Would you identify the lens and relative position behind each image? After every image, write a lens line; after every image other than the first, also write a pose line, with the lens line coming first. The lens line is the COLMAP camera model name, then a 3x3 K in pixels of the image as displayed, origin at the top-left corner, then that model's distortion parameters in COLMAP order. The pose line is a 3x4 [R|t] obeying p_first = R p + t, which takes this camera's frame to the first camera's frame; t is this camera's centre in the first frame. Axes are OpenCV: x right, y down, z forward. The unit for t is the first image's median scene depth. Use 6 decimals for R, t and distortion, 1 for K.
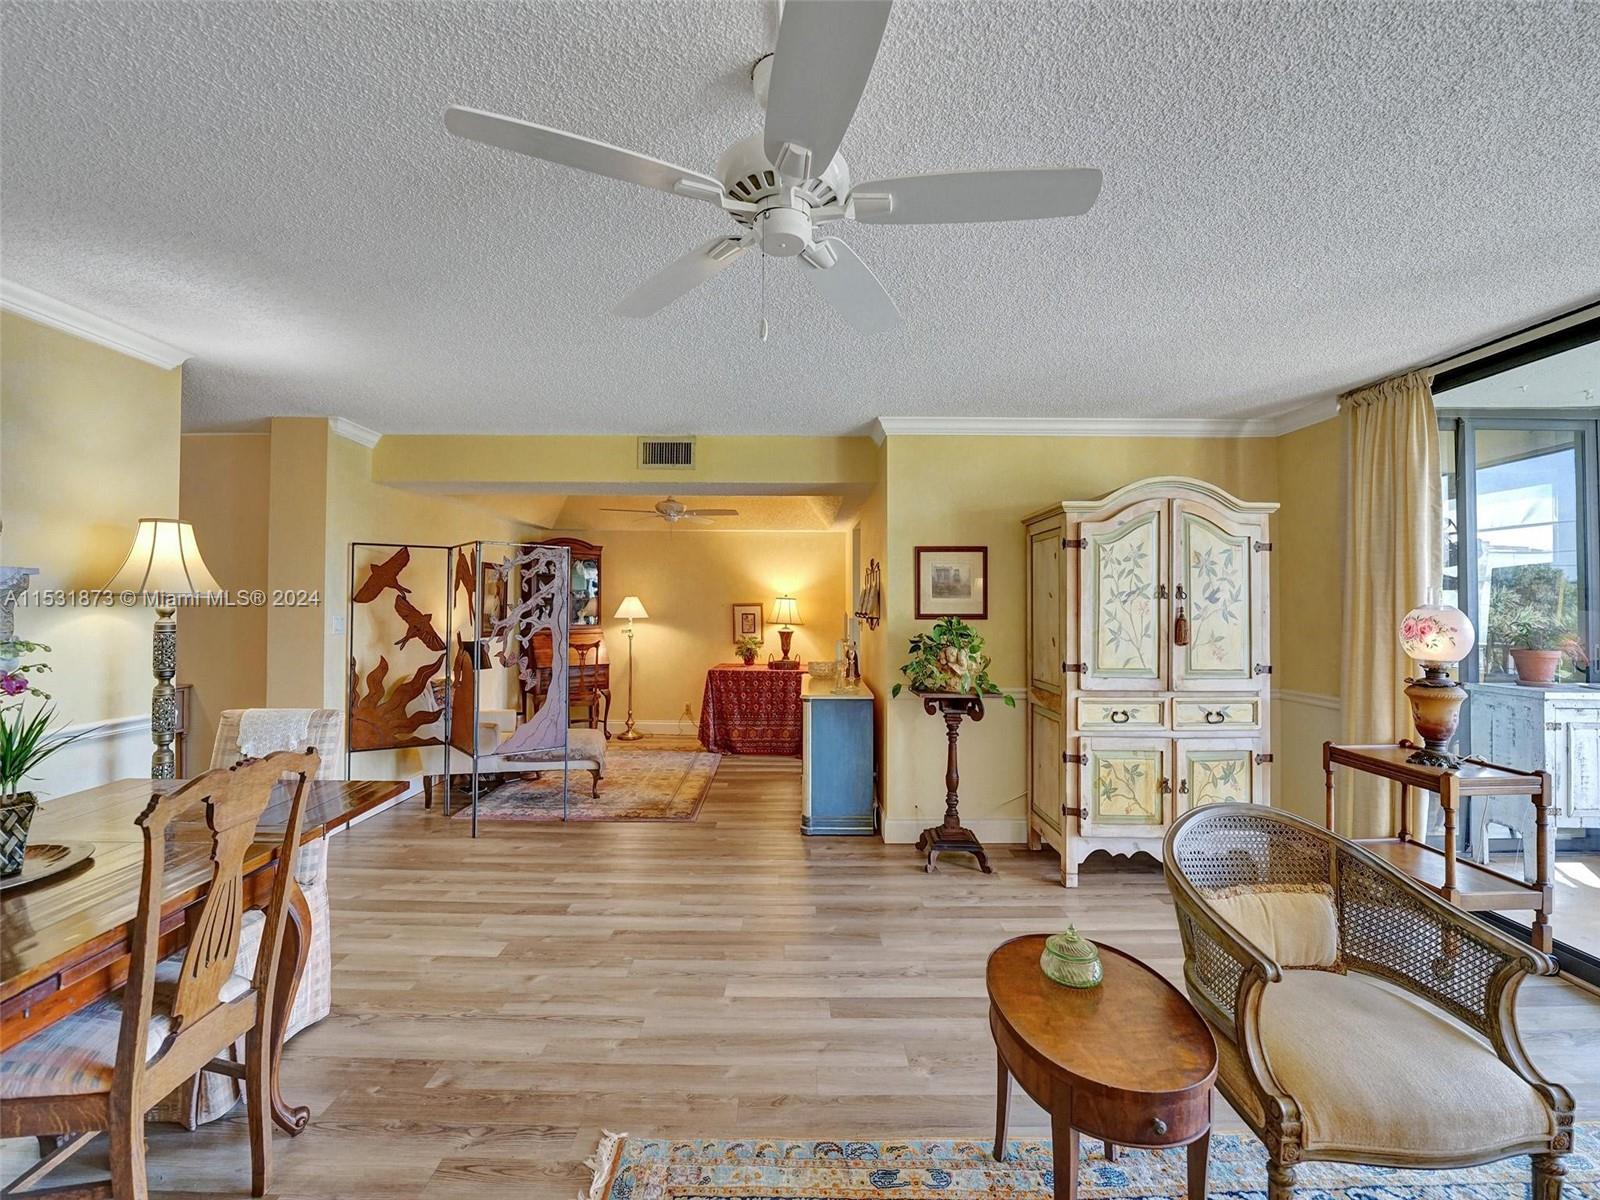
lens RADIAL K [[654.2, 0, 794.6], [0, 654.2, 593.1], [0, 0, 1]] dist [-0.027049, 0.002107]
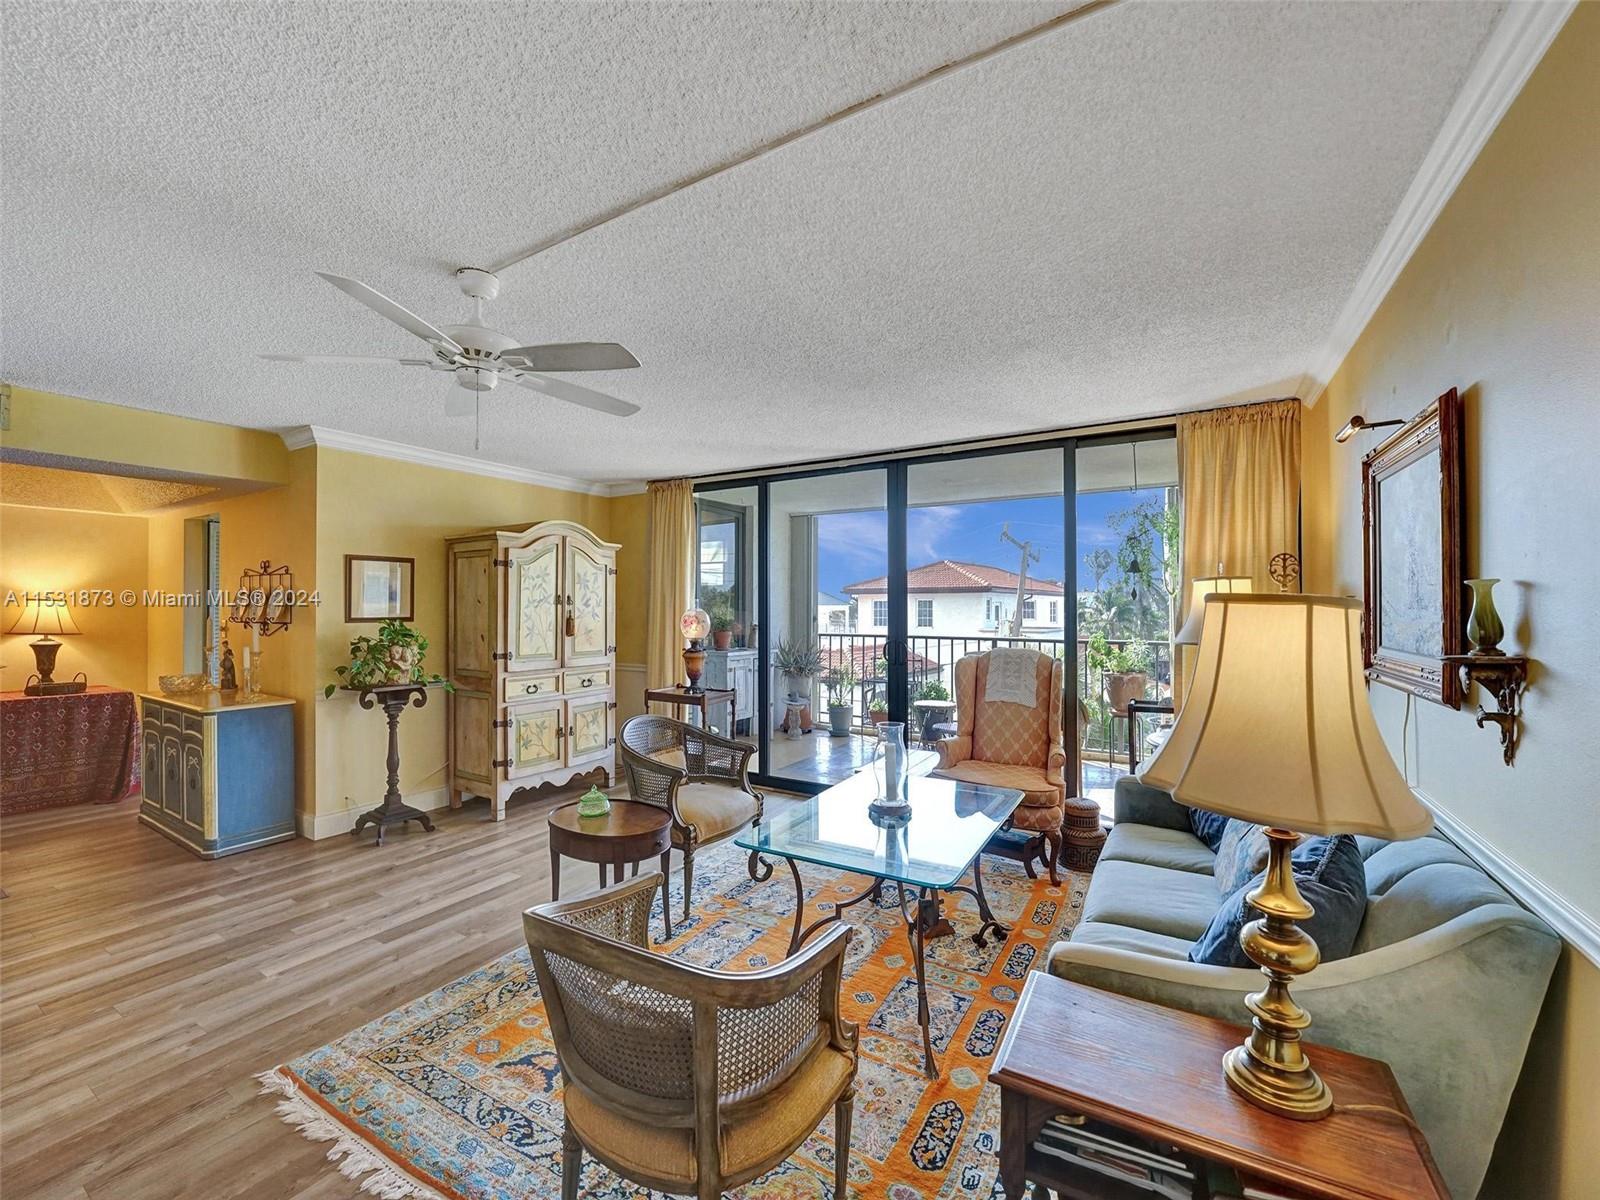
lens RADIAL K [[654.2, 0, 808.1], [0, 654.2, 599.5], [0, 0, 1]] dist [-0.027049, 0.002107]
pose [[0.501015, 0.006762, 0.865412, -0.414222], [-0.014989, 0.999887, 0.000864, -0.012290], [-0.865309, -0.013404, 0.501060, -0.212511]]
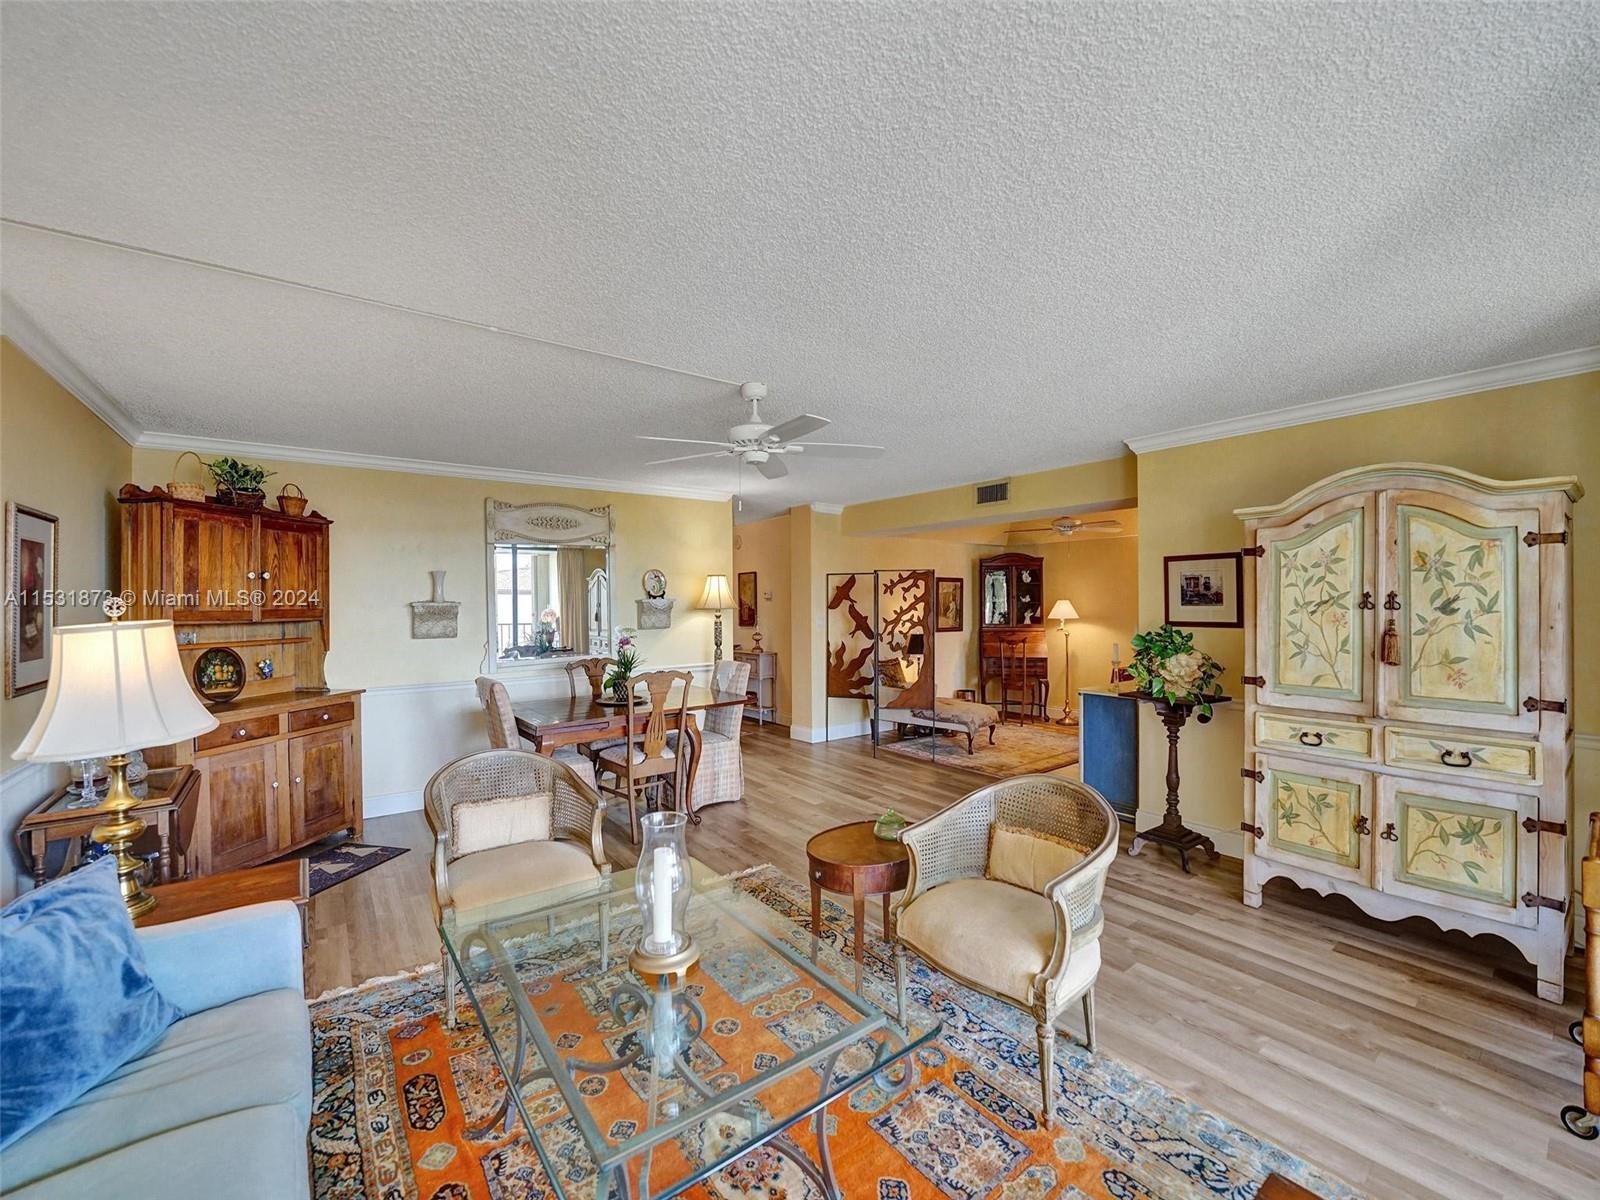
lens RADIAL K [[654.2, 0, 797.6], [0, 654.2, 600.2], [0, 0, 1]] dist [-0.027049, 0.002107]
pose [[0.594972, -0.009120, -0.803695, 0.798027], [0.023940, 0.999693, 0.006379, -0.026377], [0.803390, -0.023035, 0.595008, -0.107202]]
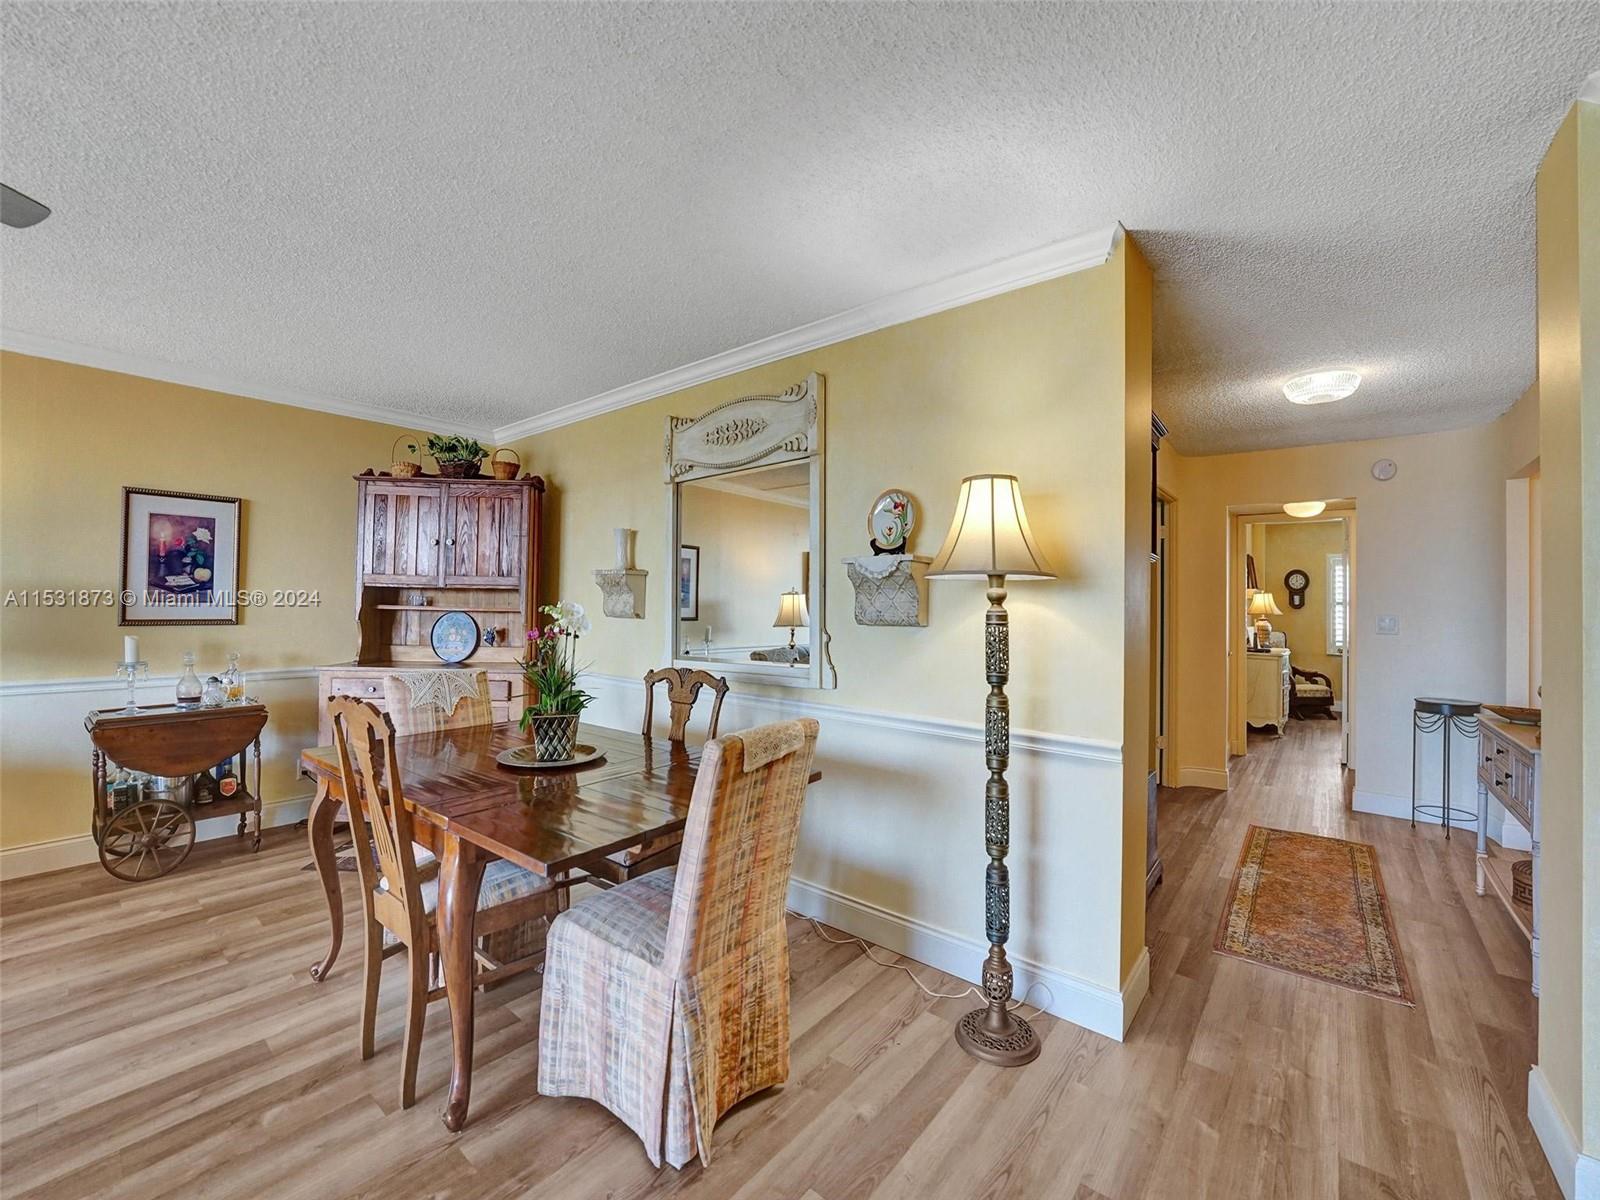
lens RADIAL K [[654.2, 0, 797.0], [0, 654.2, 596.7], [0, 0, 1]] dist [-0.027049, 0.002107]
pose [[-0.641765, -0.024882, -0.766498, -0.190441], [-0.005728, 0.999601, -0.027653, 0.041104], [0.766880, -0.013356, -0.641651, 1.041030]]
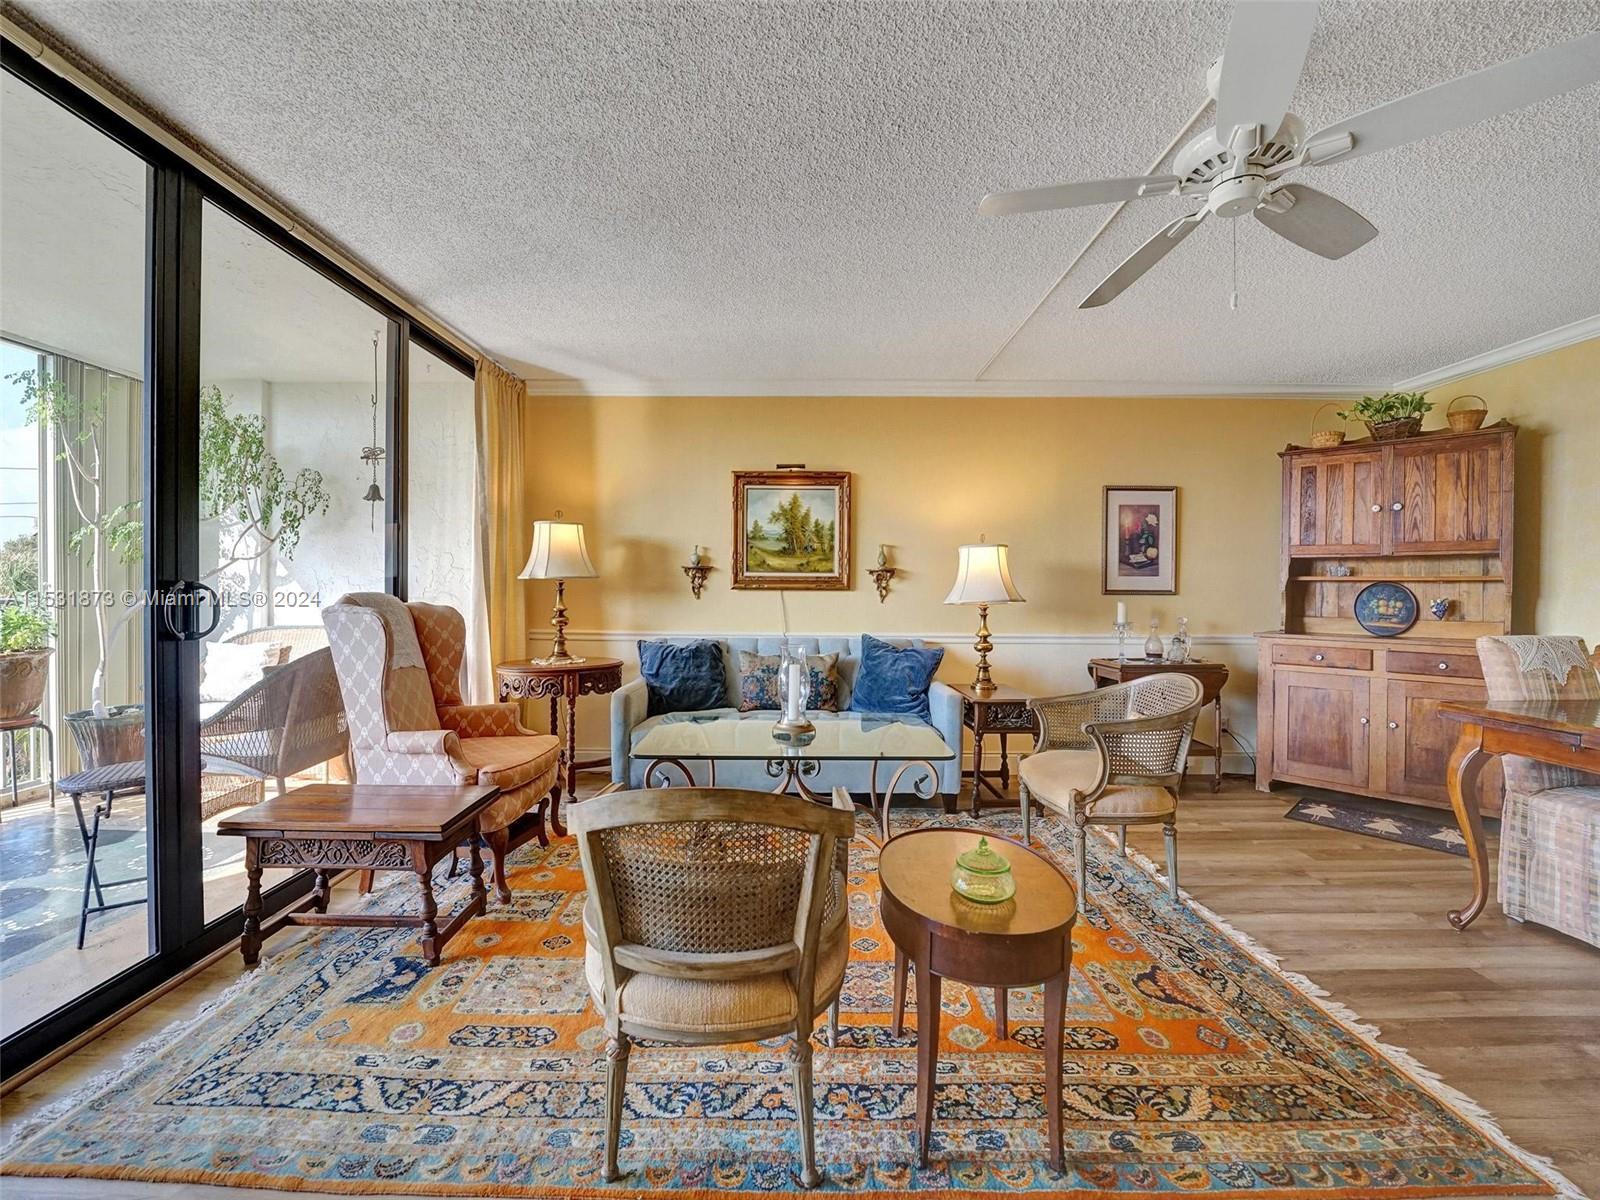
lens RADIAL K [[654.2, 0, 786.9], [0, 654.2, 595.9], [0, 0, 1]] dist [-0.027049, 0.002107]
pose [[-0.999684, -0.009957, 0.023083, 0.327223], [-0.010121, 0.999924, -0.006982, 0.083212], [-0.023012, -0.007213, -0.999709, 0.918865]]
